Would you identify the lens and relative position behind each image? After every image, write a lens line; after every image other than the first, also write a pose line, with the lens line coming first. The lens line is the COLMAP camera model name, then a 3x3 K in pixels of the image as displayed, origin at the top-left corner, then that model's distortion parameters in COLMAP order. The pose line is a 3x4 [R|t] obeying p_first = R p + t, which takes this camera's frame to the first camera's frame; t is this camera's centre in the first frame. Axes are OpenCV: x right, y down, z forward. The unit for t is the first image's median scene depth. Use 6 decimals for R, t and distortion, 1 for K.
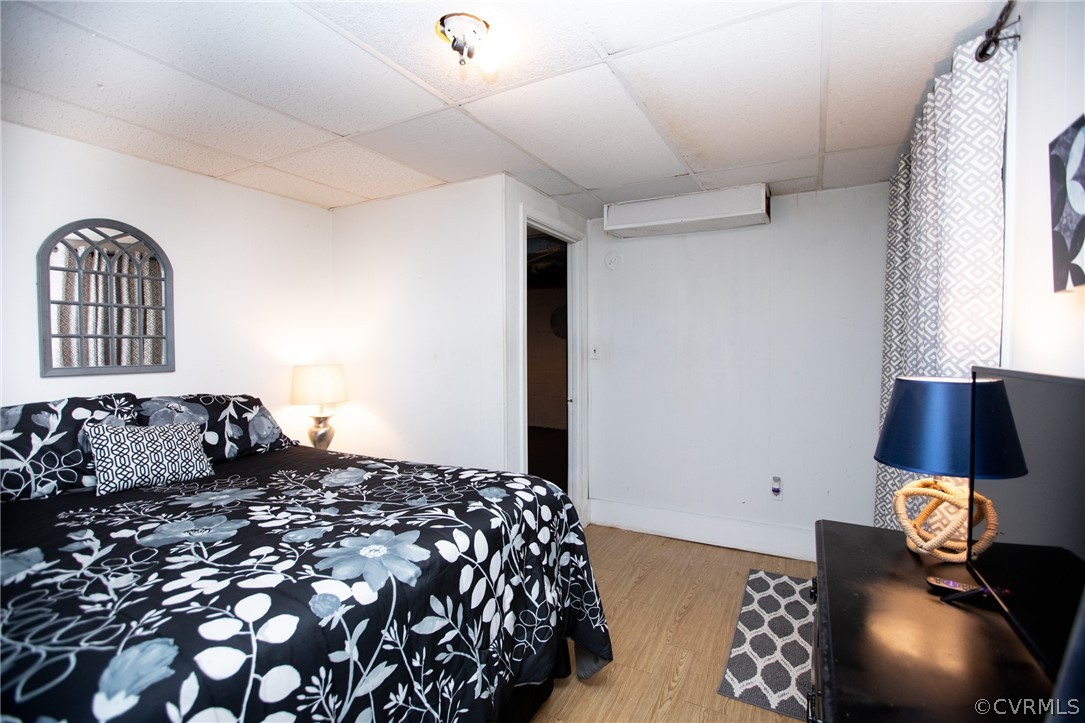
lens RADIAL K [[495.3, 0, 545.7], [0, 495.3, 360.0], [0, 0, 1]] dist [-0.051355, 0.016462]
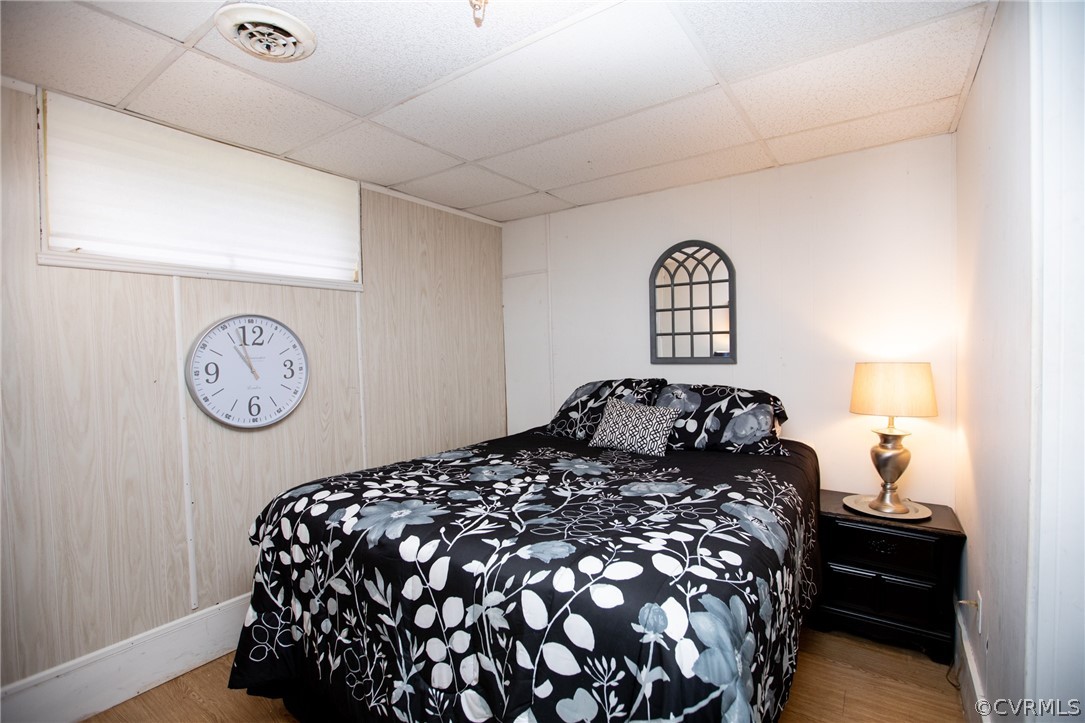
lens RADIAL K [[495.3, 0, 543.8], [0, 495.3, 361.2], [0, 0, 1]] dist [-0.051355, 0.016462]
pose [[-0.111007, 0.032432, -0.993290, 0.650424], [-0.005462, 0.999432, 0.033243, -0.027628], [0.993805, 0.009116, -0.110767, 1.179643]]
